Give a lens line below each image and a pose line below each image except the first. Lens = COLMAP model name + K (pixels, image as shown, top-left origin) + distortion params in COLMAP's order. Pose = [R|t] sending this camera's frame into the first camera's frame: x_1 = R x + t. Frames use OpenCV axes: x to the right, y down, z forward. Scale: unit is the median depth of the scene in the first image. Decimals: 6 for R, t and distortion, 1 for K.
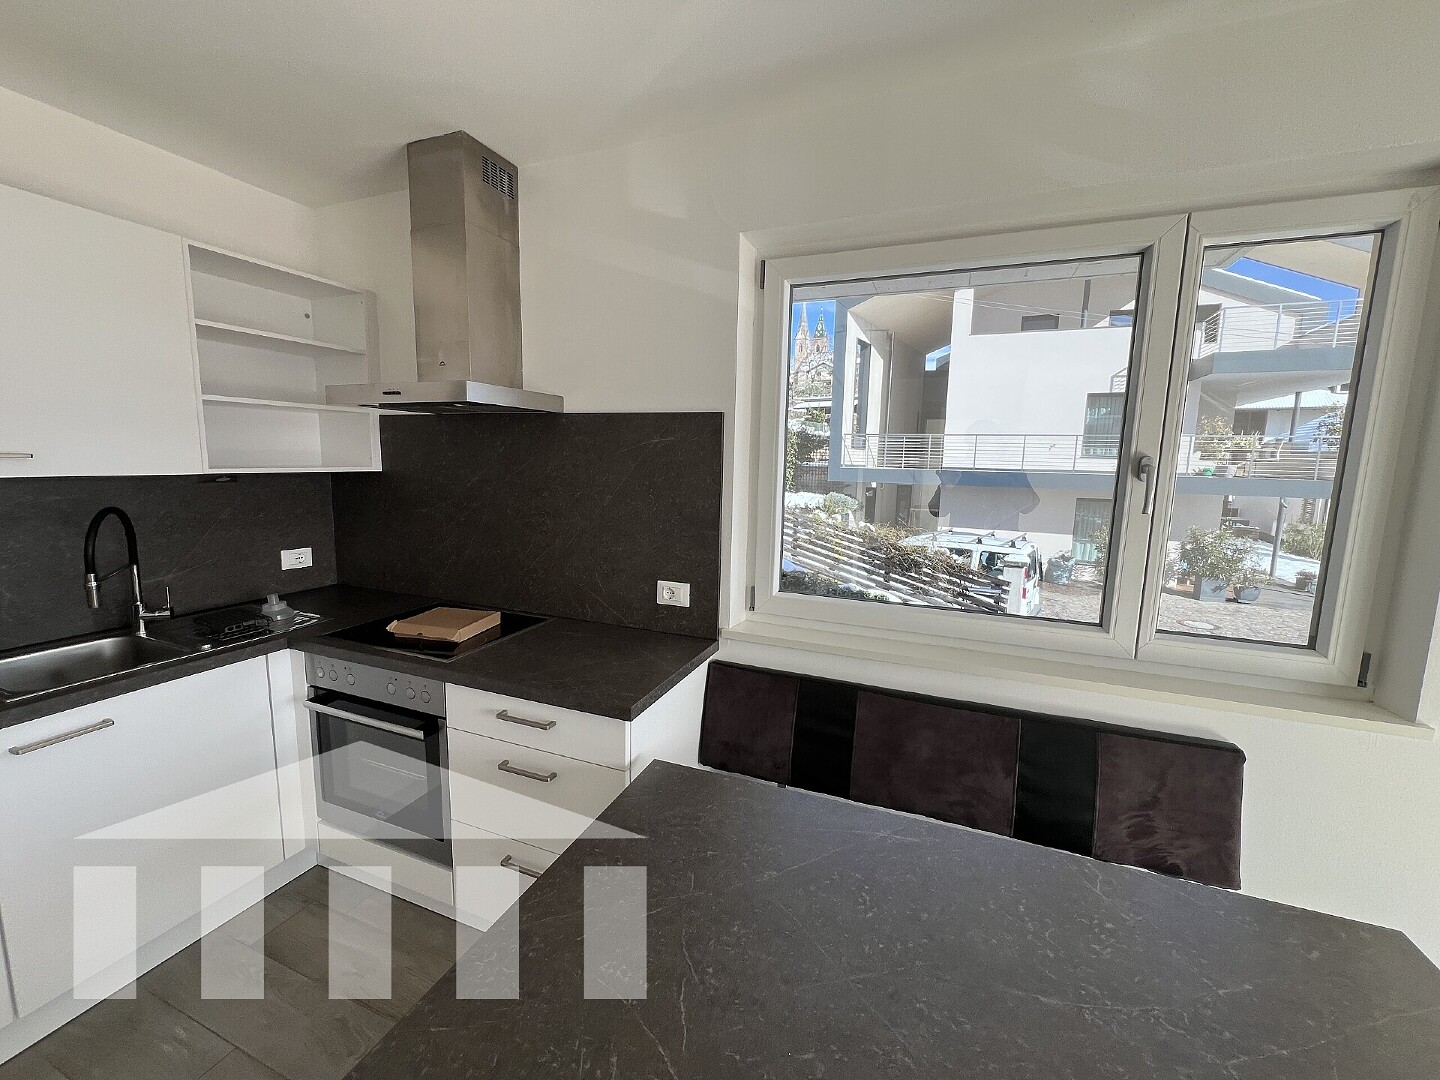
lens RADIAL K [[575.6, 0, 717.0], [0, 575.6, 536.1], [0, 0, 1]] dist [-0.000106, 0.000158]
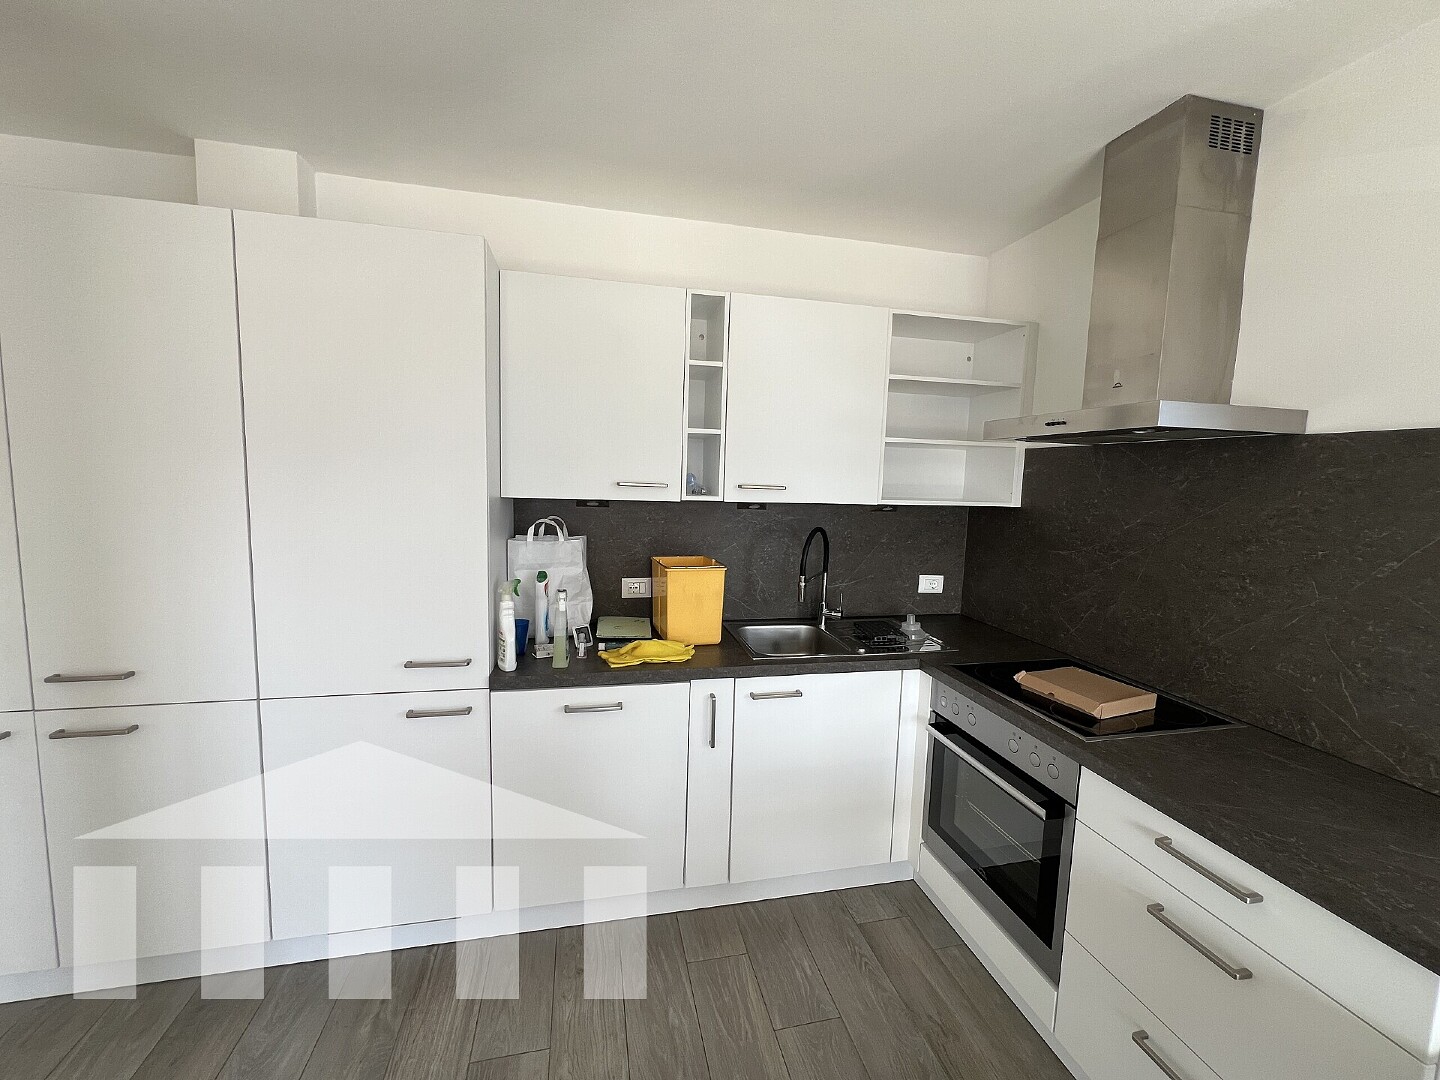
lens RADIAL K [[588.6, 0, 720.0], [0, 588.6, 540.0], [0, 0, 1]] dist [0.000029, 0.000050]
pose [[0.573334, 0.084625, -0.814940, -0.086259], [-0.127450, 0.991756, 0.013321, -0.009883], [0.809348, 0.096226, 0.579392, 0.044641]]
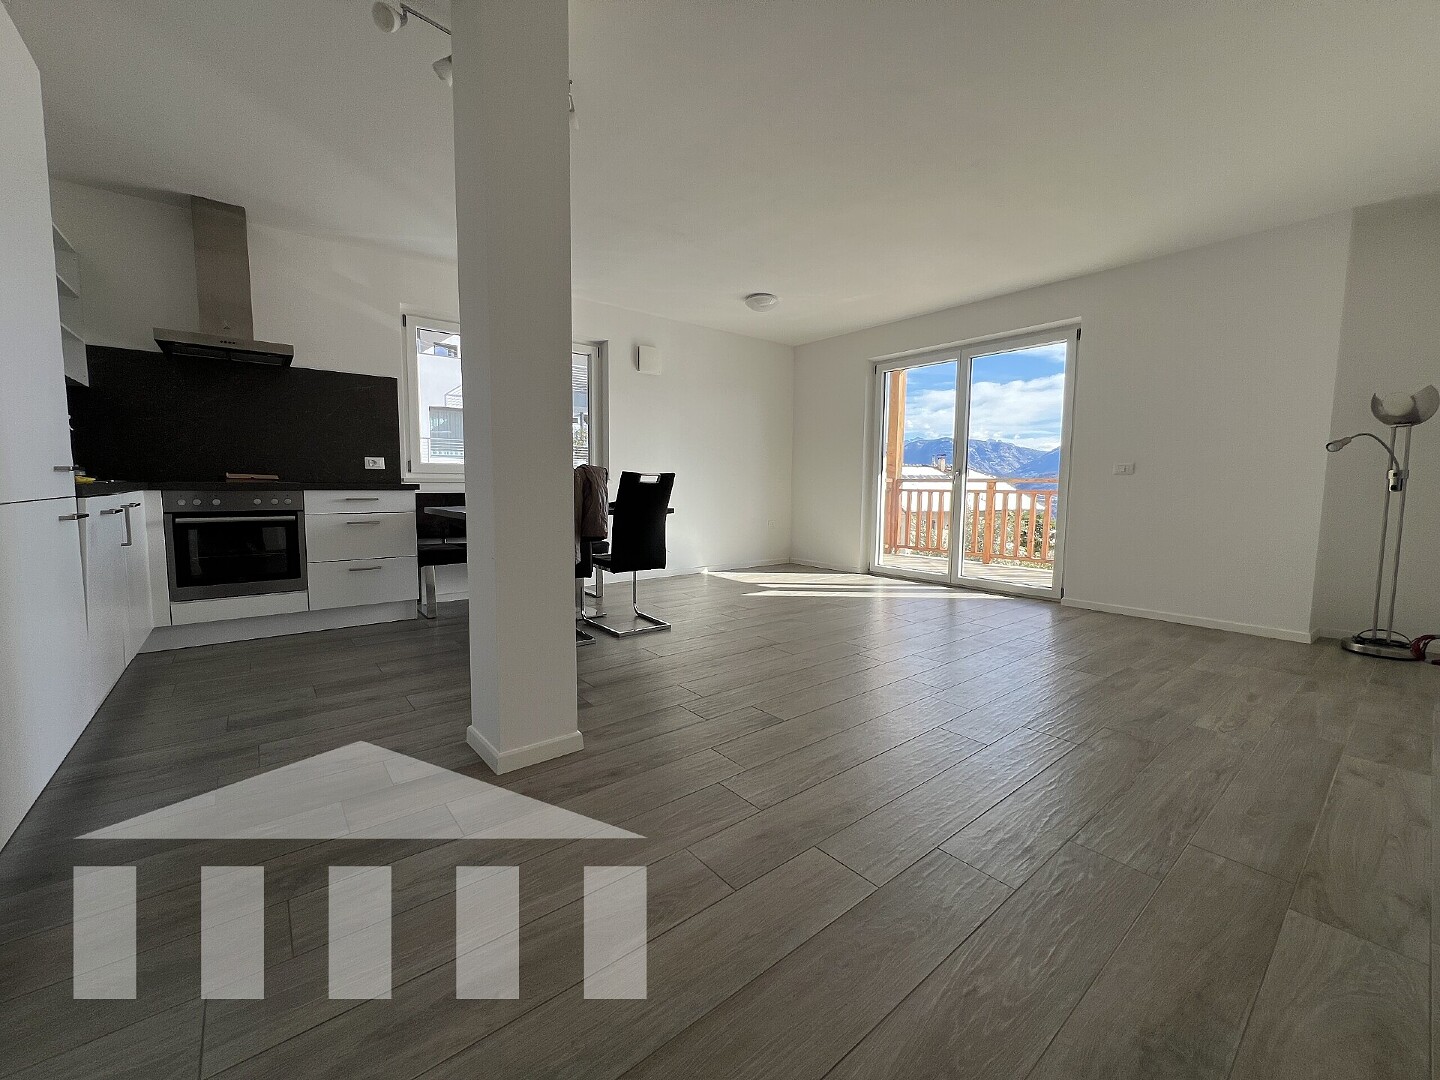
lens RADIAL K [[575.6, 0, 717.0], [0, 575.6, 536.1], [0, 0, 1]] dist [-0.000106, 0.000158]
pose [[0.485500, -0.096682, 0.868874, -1.221600], [0.118737, 0.991949, 0.044031, 0.388996], [-0.866136, 0.081790, 0.493071, -0.998917]]
